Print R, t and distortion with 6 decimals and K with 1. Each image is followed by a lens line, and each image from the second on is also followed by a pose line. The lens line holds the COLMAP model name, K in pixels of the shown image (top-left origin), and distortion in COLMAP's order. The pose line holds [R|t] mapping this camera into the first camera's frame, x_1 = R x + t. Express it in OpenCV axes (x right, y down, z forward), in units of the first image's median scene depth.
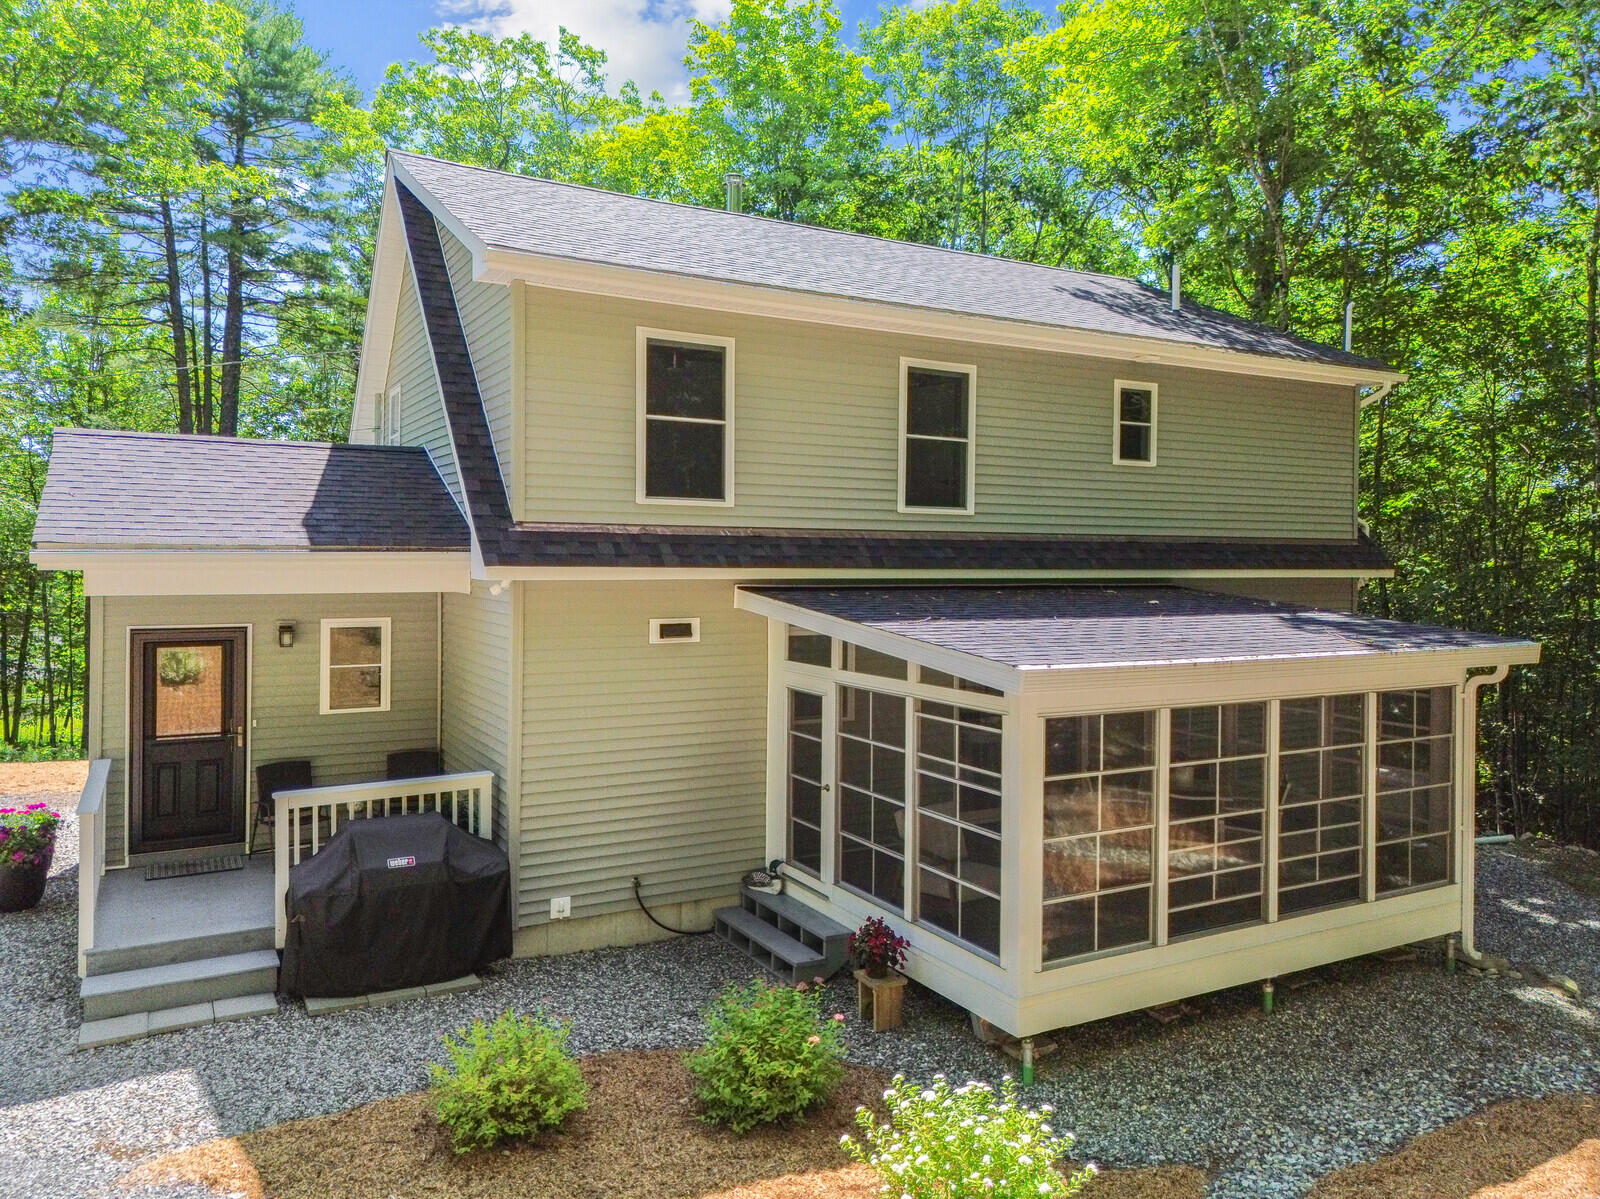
lens RADIAL K [[1120.2, 0, 804.2], [0, 1120.2, 585.6], [0, 0, 1]] dist [0.082845, -0.077350]
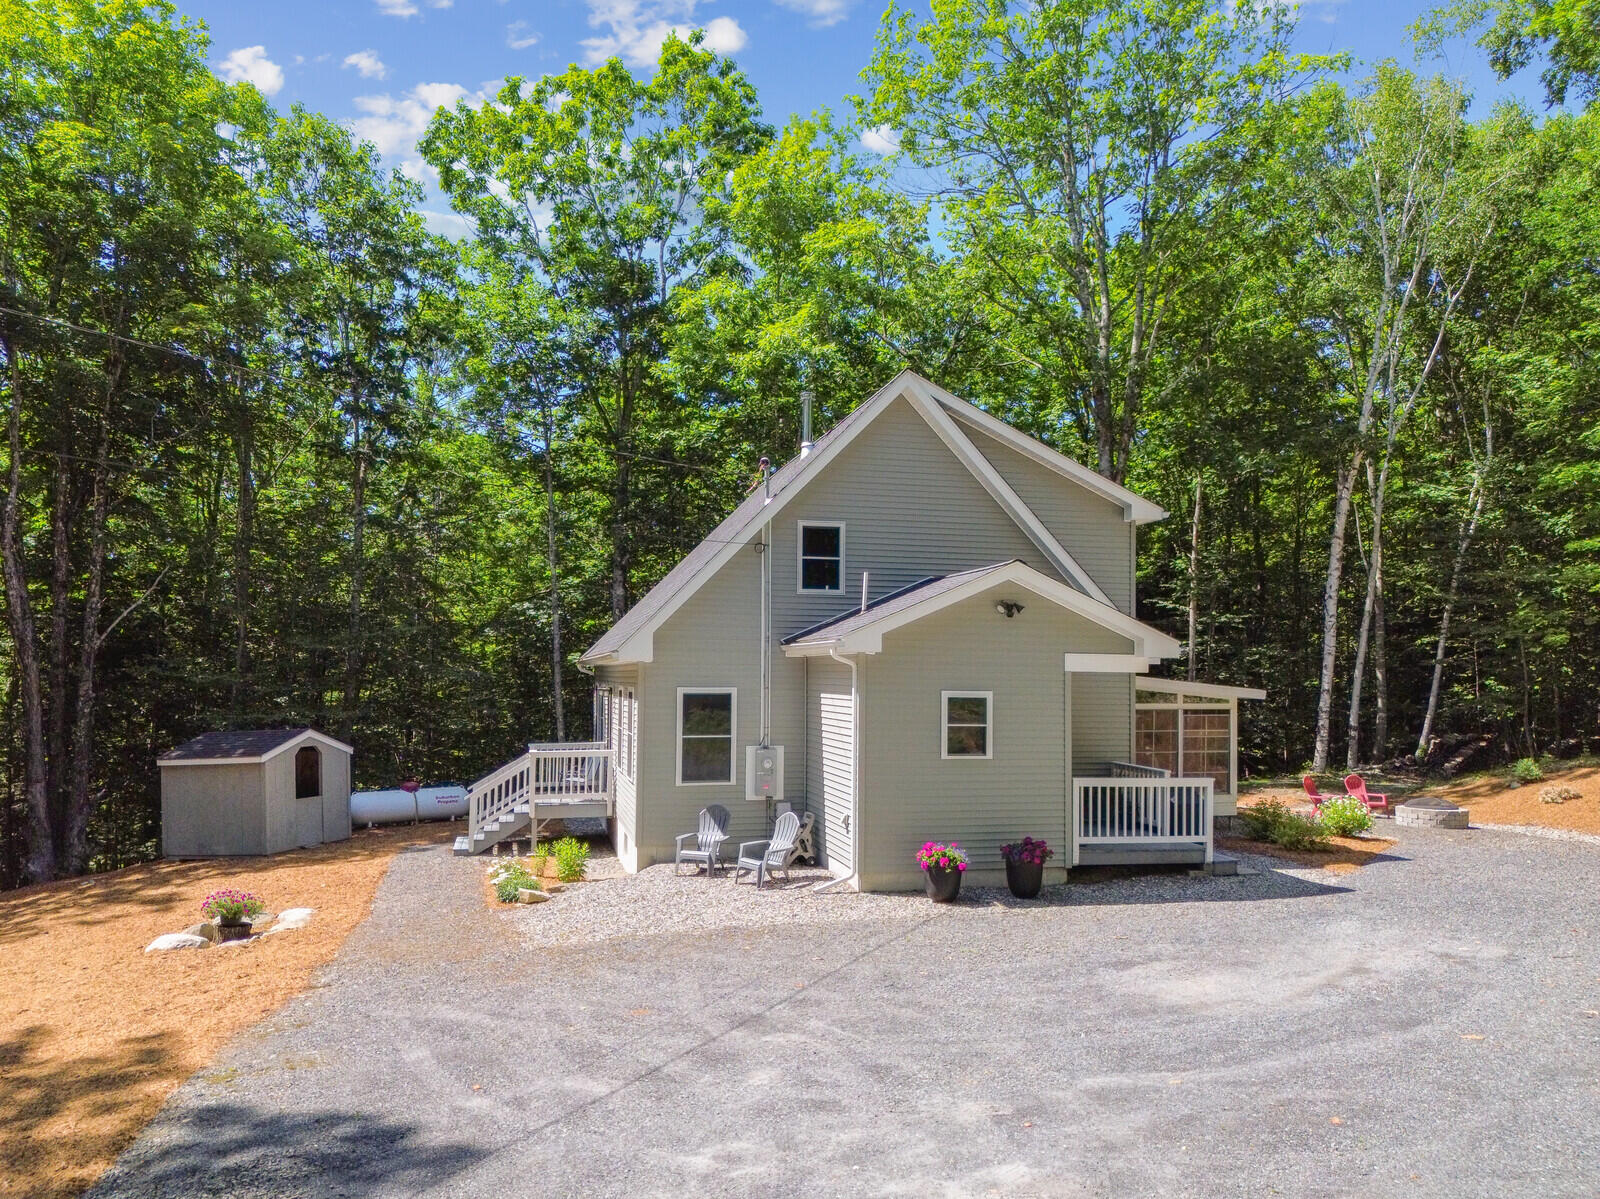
lens RADIAL K [[1134.9, 0, 806.1], [0, 1134.9, 637.0], [0, 0, 1]] dist [0.085734, -0.088909]
pose [[0.265224, 0.026749, 0.963816, -2.344157], [0.007092, 0.999534, -0.029692, 0.003343], [-0.964161, 0.014710, 0.264910, 0.977092]]
